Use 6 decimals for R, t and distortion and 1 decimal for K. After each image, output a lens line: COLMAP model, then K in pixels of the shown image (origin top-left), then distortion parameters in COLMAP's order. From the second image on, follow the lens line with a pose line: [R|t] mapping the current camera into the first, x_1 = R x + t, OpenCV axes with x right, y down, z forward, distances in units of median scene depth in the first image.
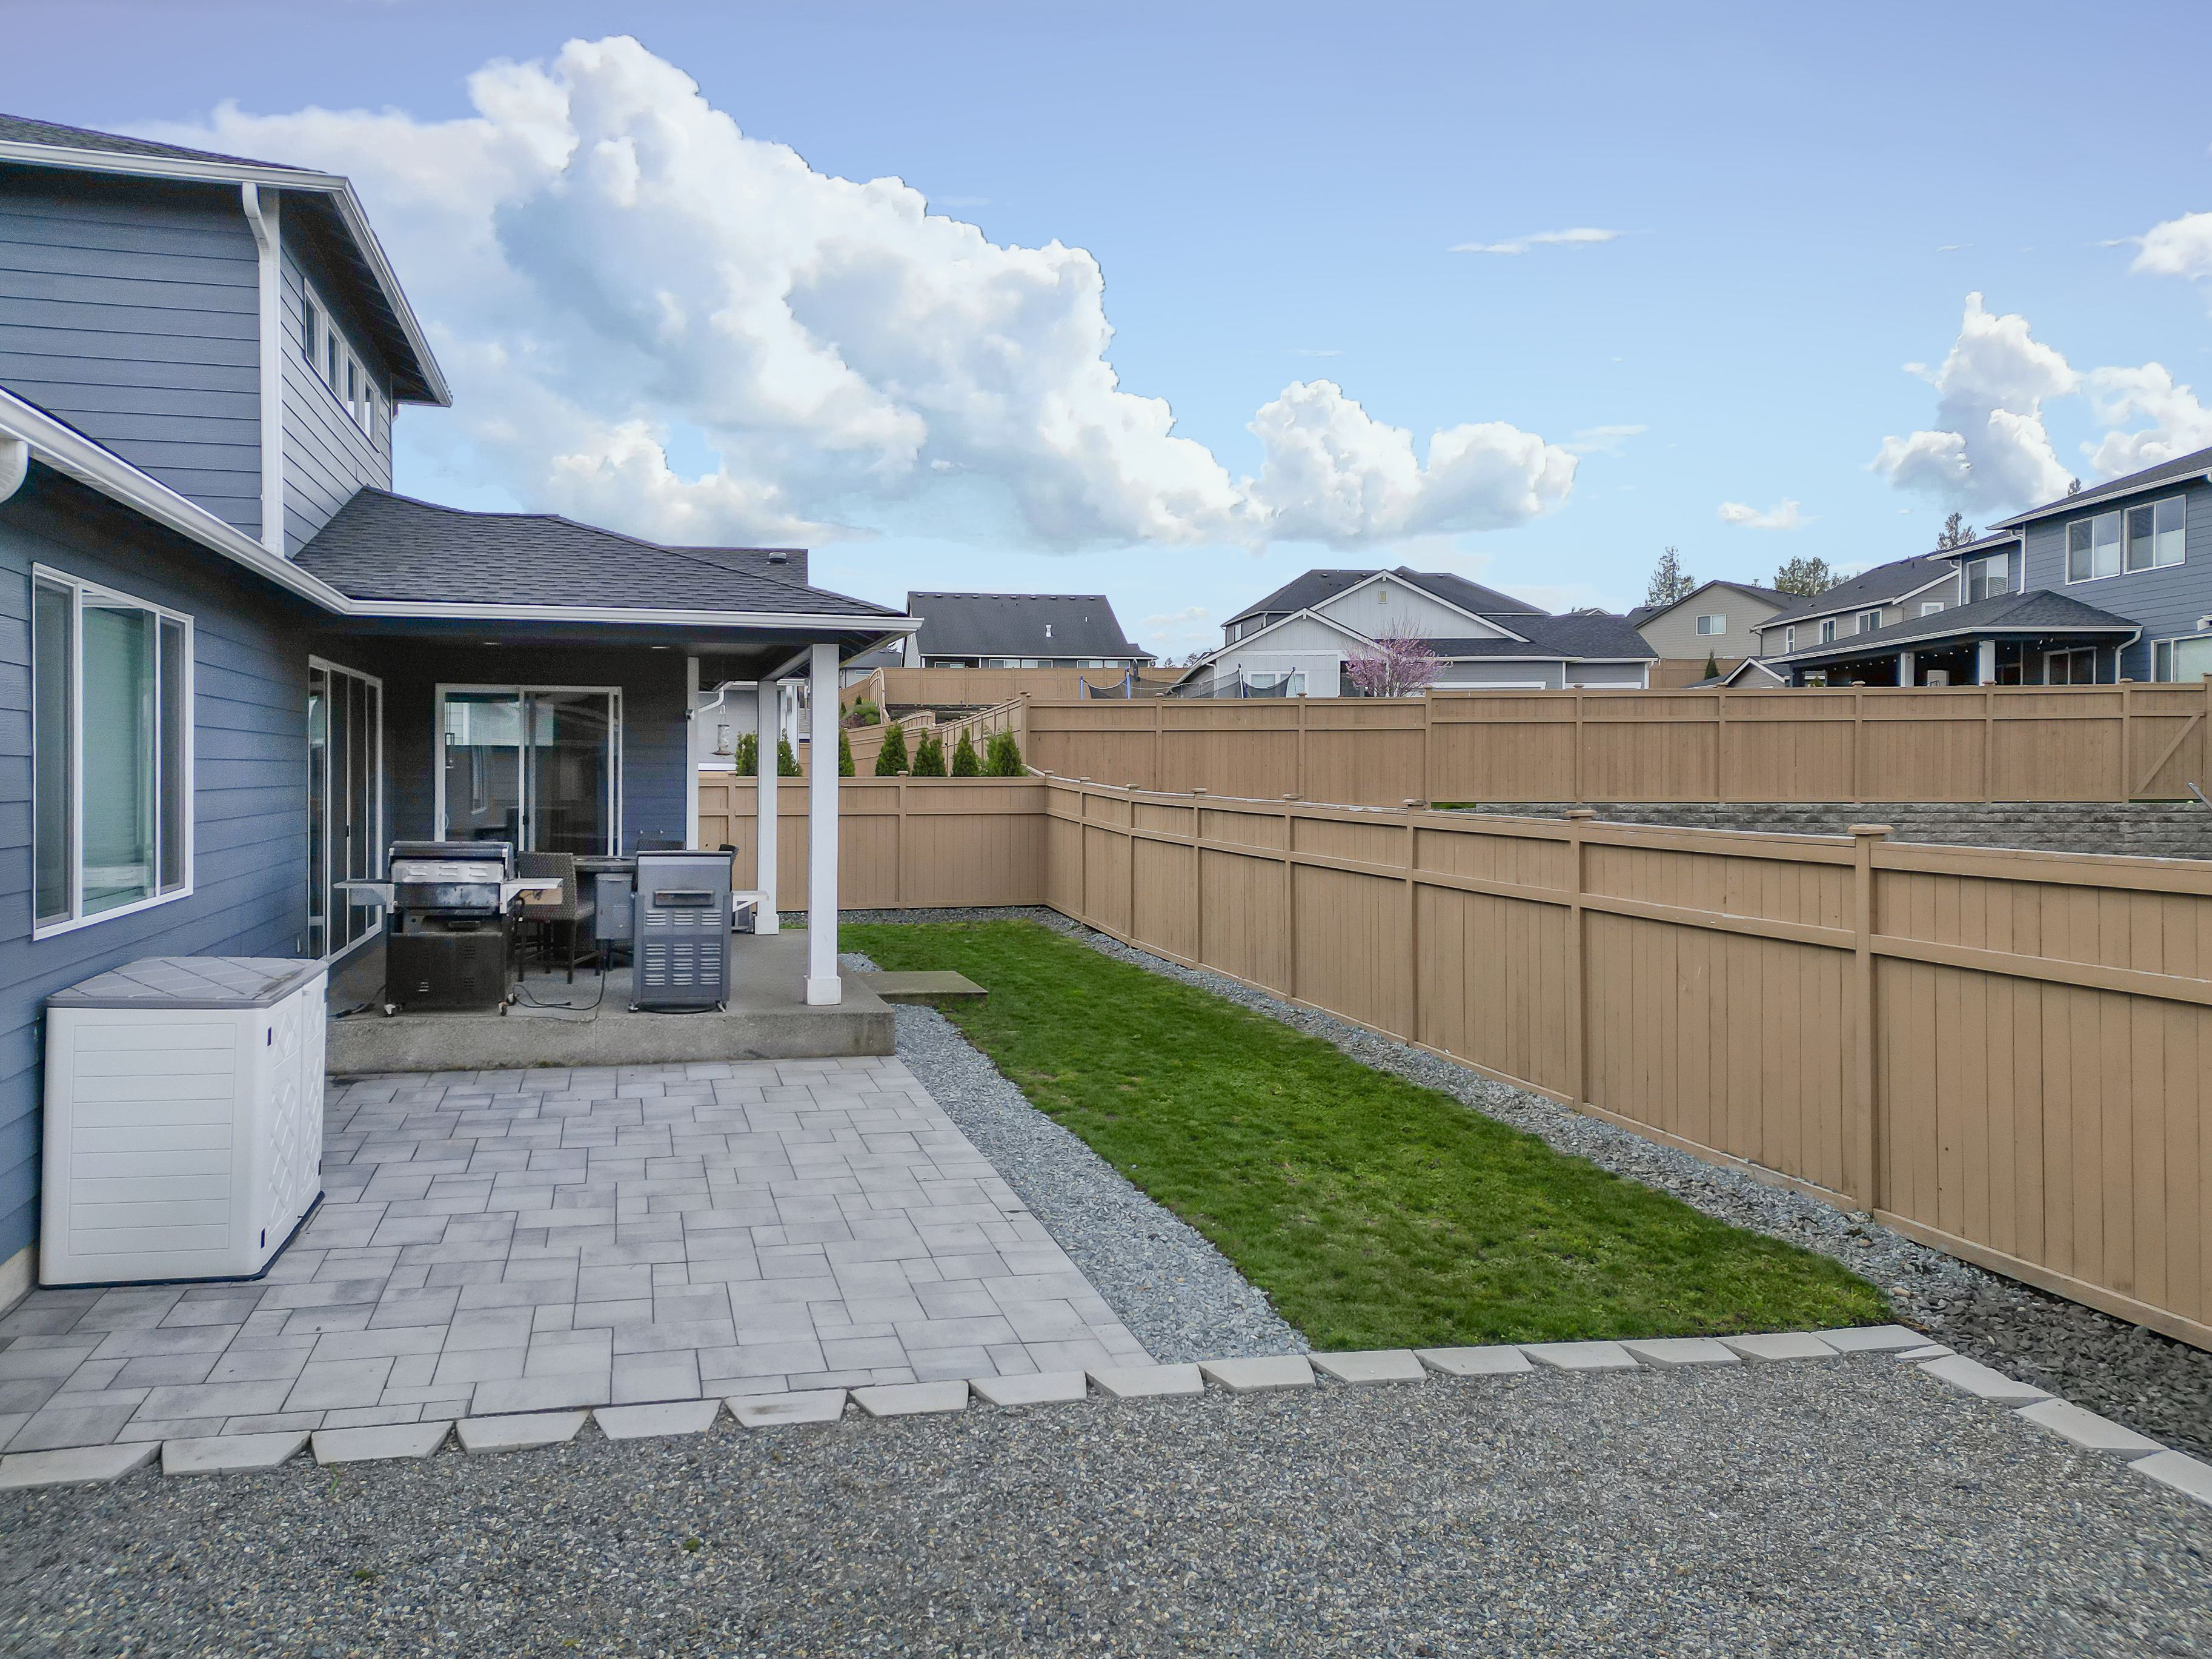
lens RADIAL K [[1646.7, 0, 1050.2], [0, 1646.7, 821.0], [0, 0, 1]] dist [0.090787, -0.065733]
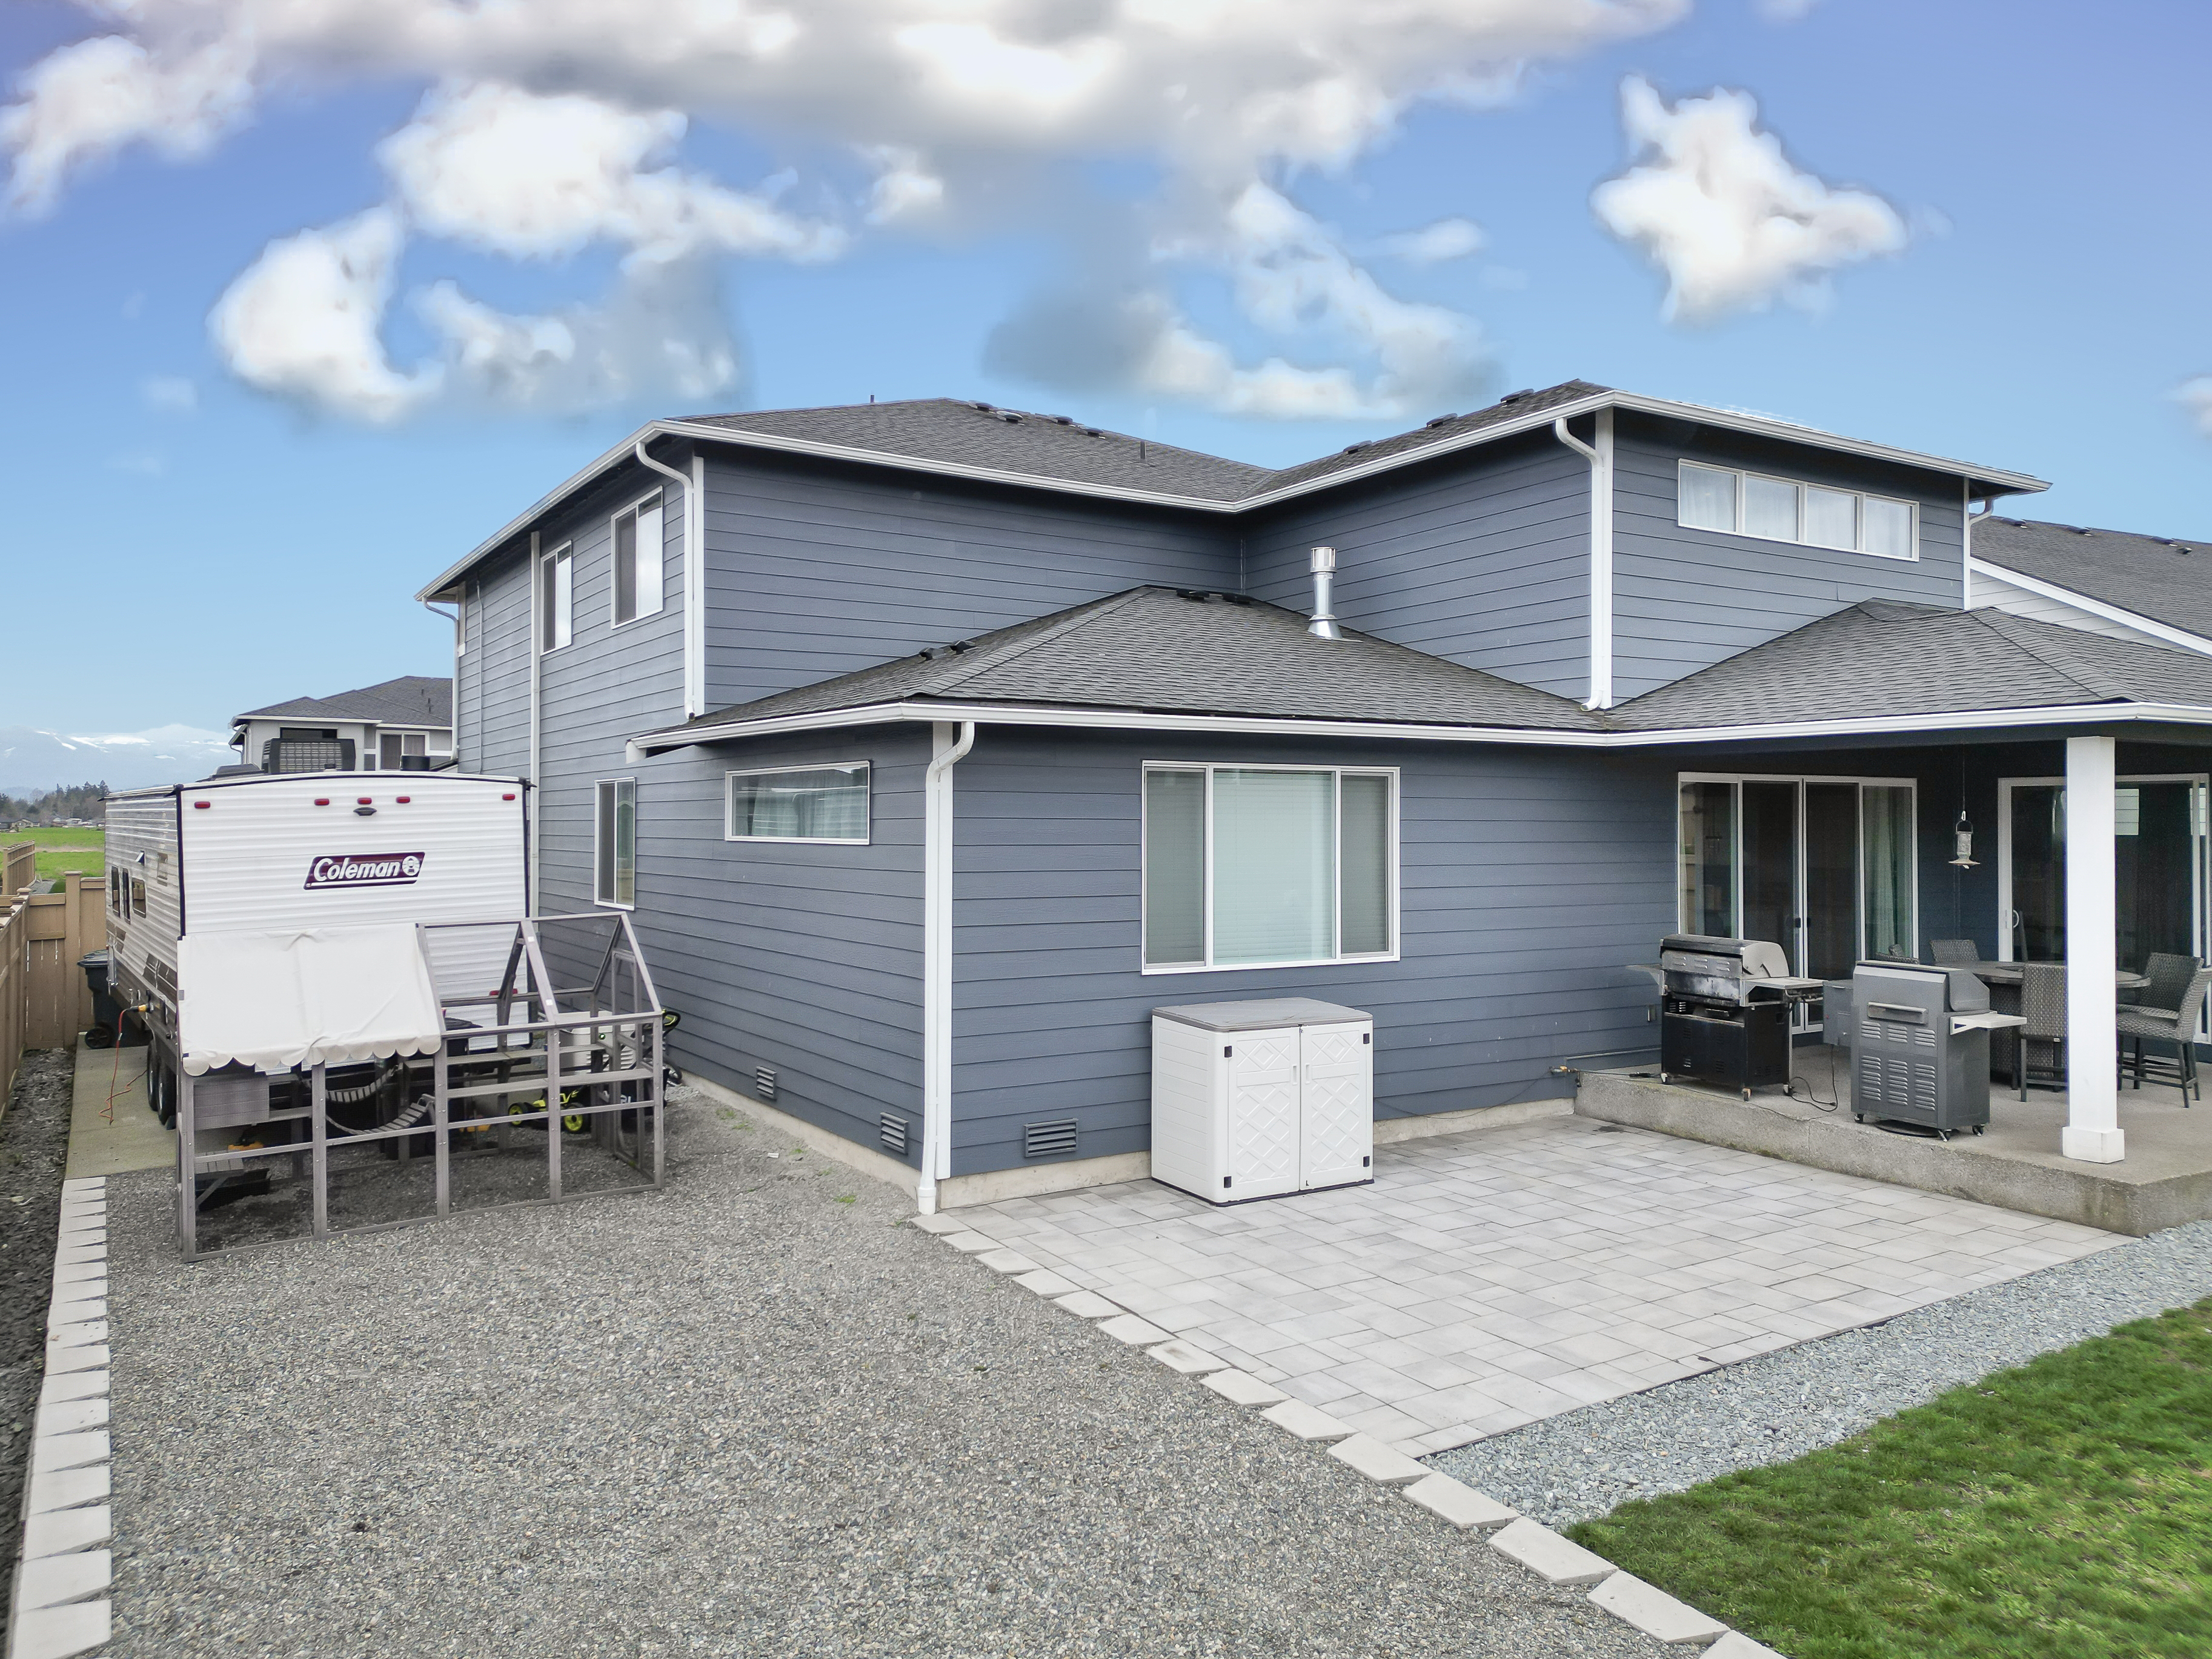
lens RADIAL K [[1646.7, 0, 1050.2], [0, 1646.7, 821.0], [0, 0, 1]] dist [0.090787, -0.065733]
pose [[0.275654, 0.001963, -0.961255, 0.965419], [-0.034448, 0.999376, -0.007837, -0.067257], [0.960639, 0.035274, 0.275550, 0.418527]]
